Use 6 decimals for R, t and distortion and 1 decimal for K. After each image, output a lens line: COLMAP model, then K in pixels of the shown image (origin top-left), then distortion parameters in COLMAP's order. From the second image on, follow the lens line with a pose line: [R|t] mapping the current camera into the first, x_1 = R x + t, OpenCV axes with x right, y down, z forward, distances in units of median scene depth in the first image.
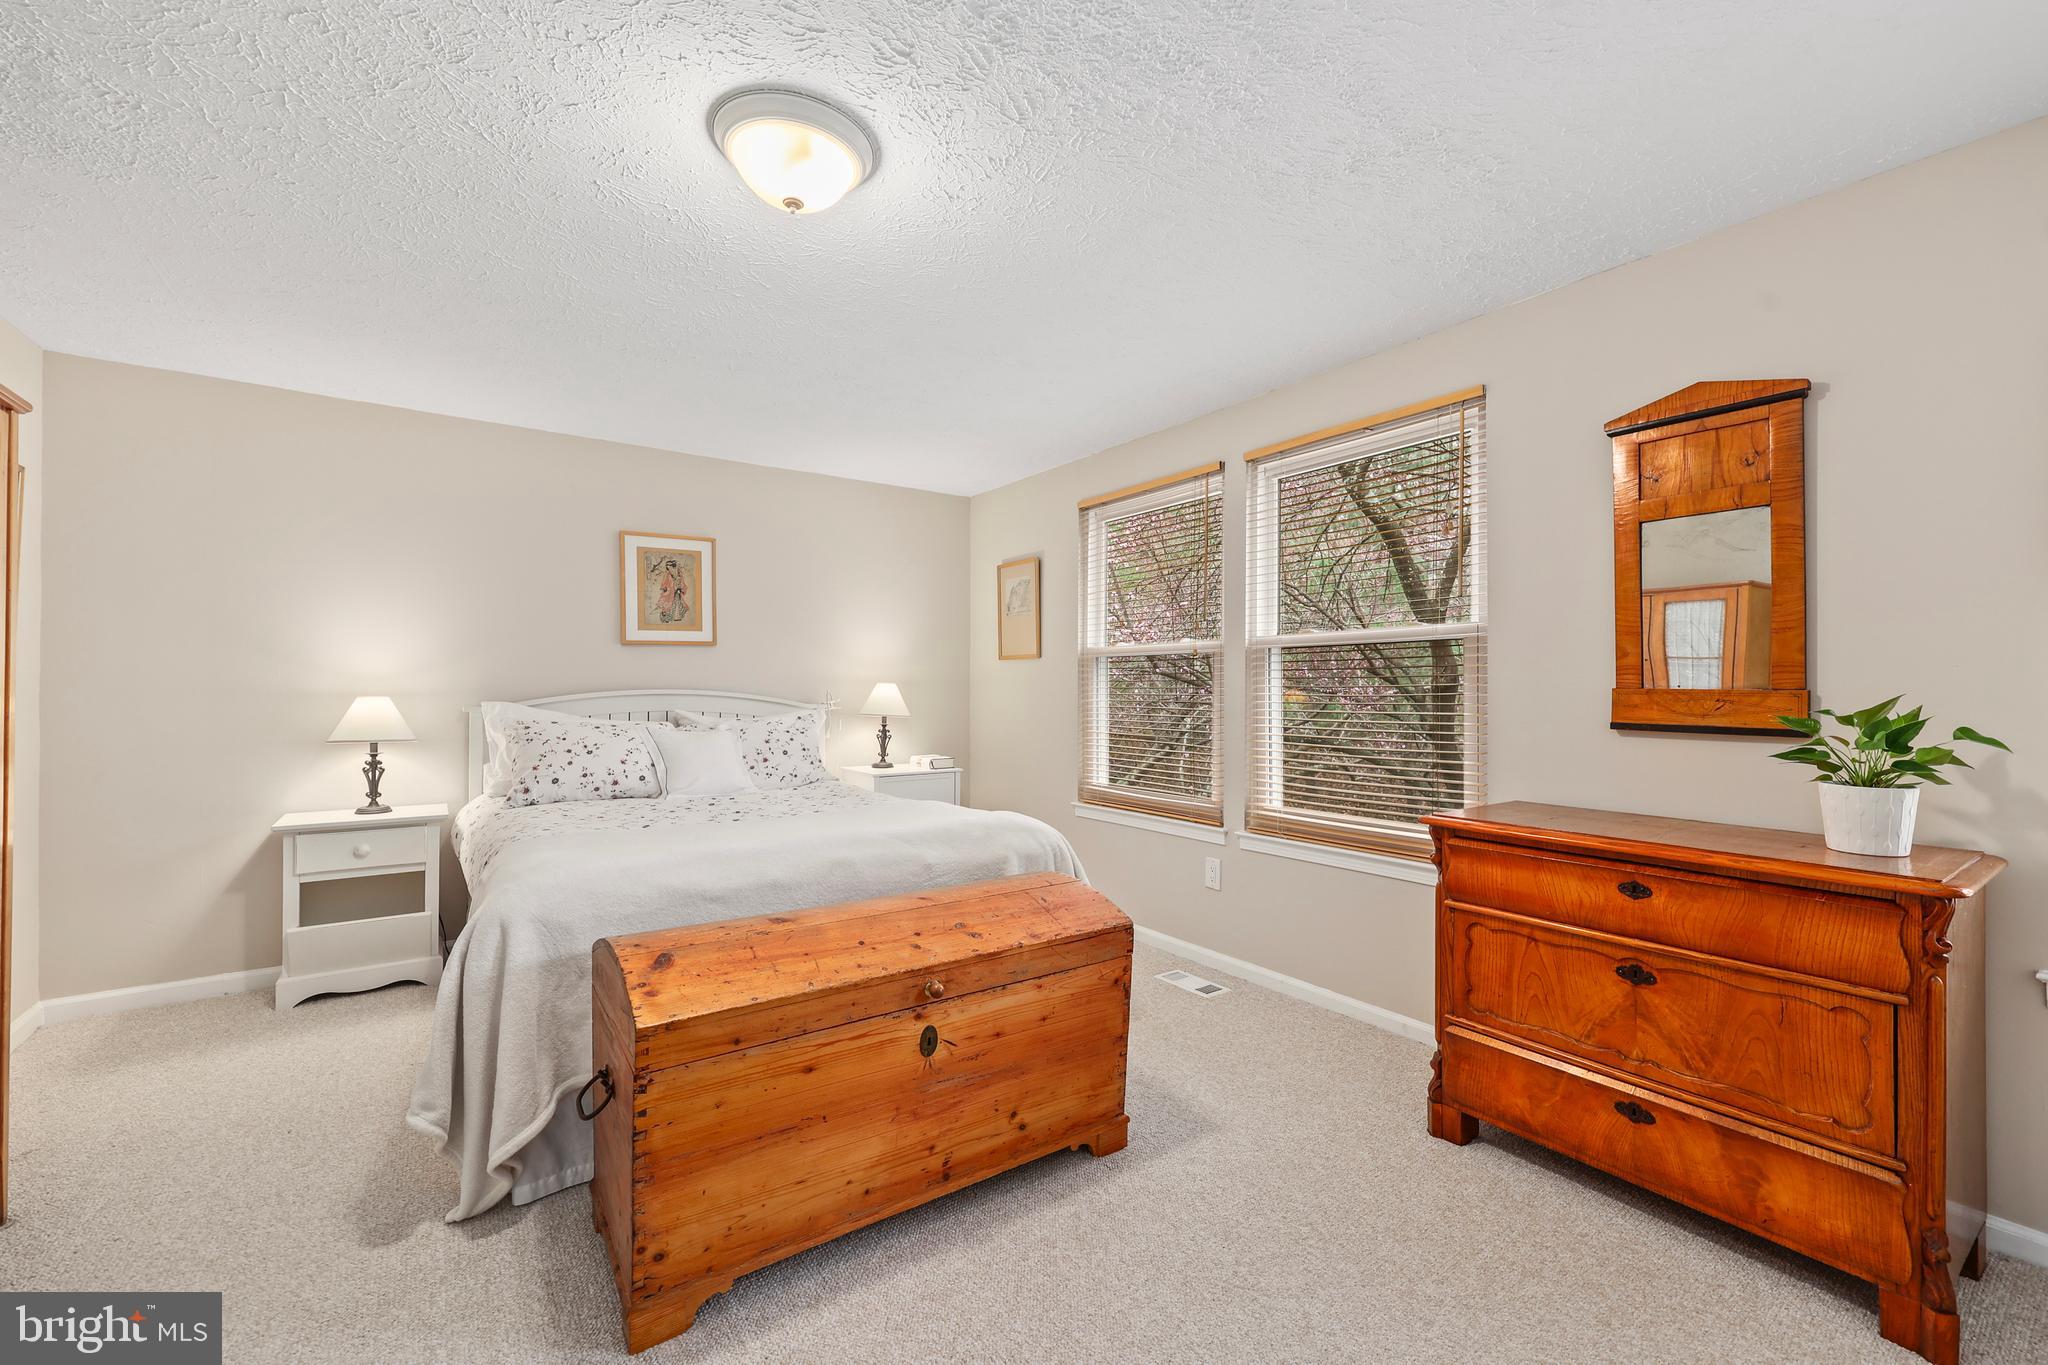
lens RADIAL K [[841.5, 0, 1024.0], [0, 841.5, 682.5], [0, 0, 1]] dist [0.000699, 0.000130]
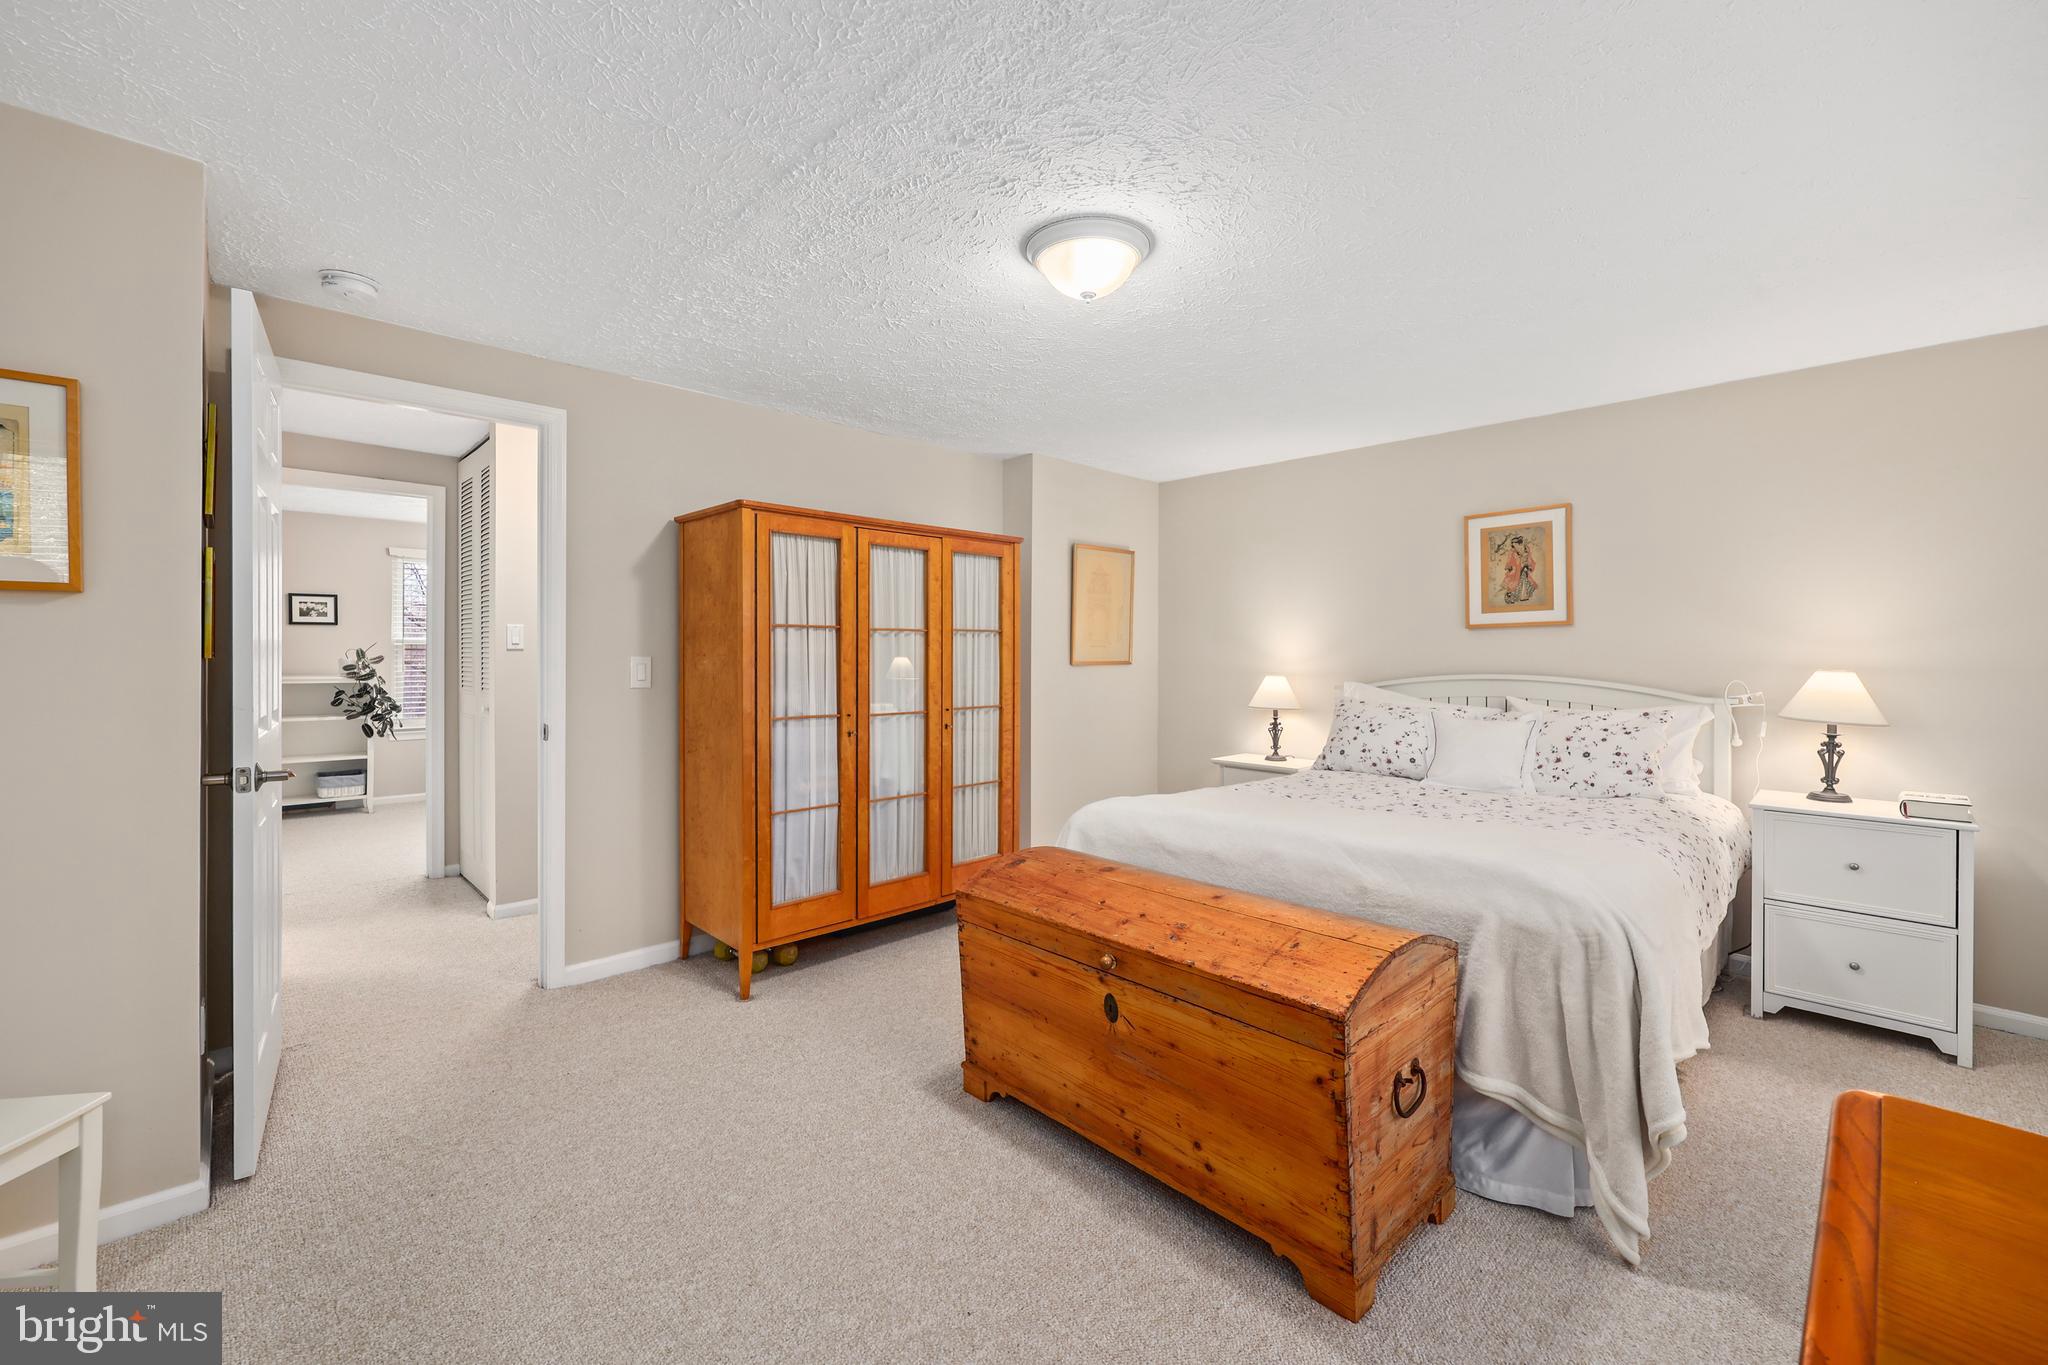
lens RADIAL K [[827.8, 0, 1028.2], [0, 827.8, 659.9], [0, 0, 1]] dist [0.000958, -0.000086]
pose [[0.152544, 0.004492, -0.988286, 0.504066], [0.003706, 0.999980, 0.005117, -0.018070], [0.988290, -0.004443, 0.152524, 0.393989]]
